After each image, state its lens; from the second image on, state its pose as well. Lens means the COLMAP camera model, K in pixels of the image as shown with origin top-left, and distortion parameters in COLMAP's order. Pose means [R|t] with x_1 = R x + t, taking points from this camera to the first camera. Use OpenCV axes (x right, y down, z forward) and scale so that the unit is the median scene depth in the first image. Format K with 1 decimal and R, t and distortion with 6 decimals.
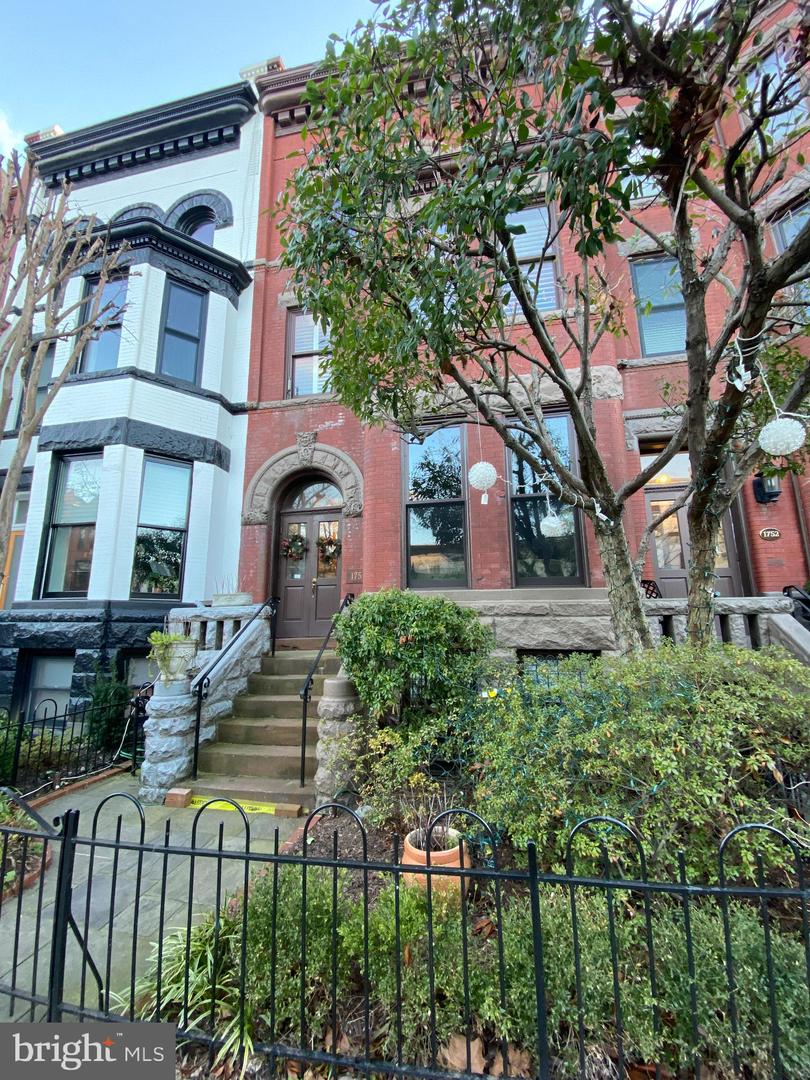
lens RADIAL K [[444.1, 0, 412.4], [0, 444.1, 537.5], [0, 0, 1]] dist [-0.030578, -0.001214]
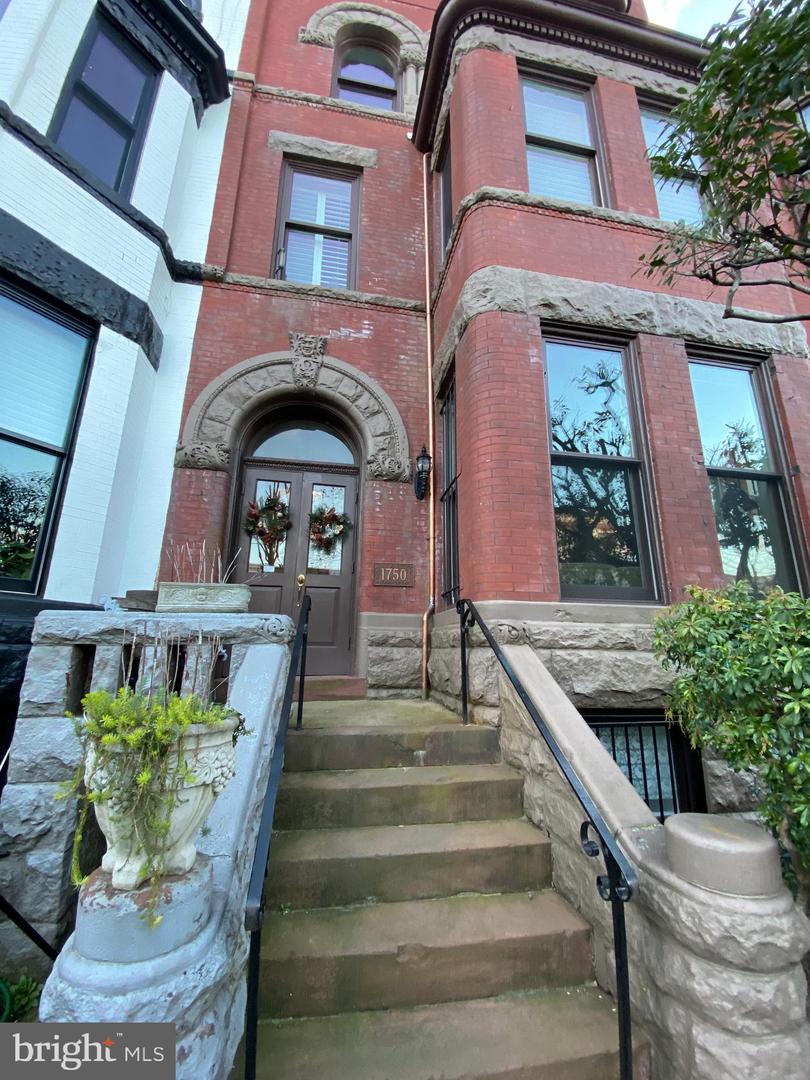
lens RADIAL K [[444.1, 0, 399.0], [0, 444.1, 542.5], [0, 0, 1]] dist [-0.030578, -0.001214]
pose [[0.939409, 0.110042, 0.324655, -0.292022], [-0.091269, 0.993180, -0.072547, 0.078095], [-0.330424, 0.038520, 0.943046, 0.402841]]
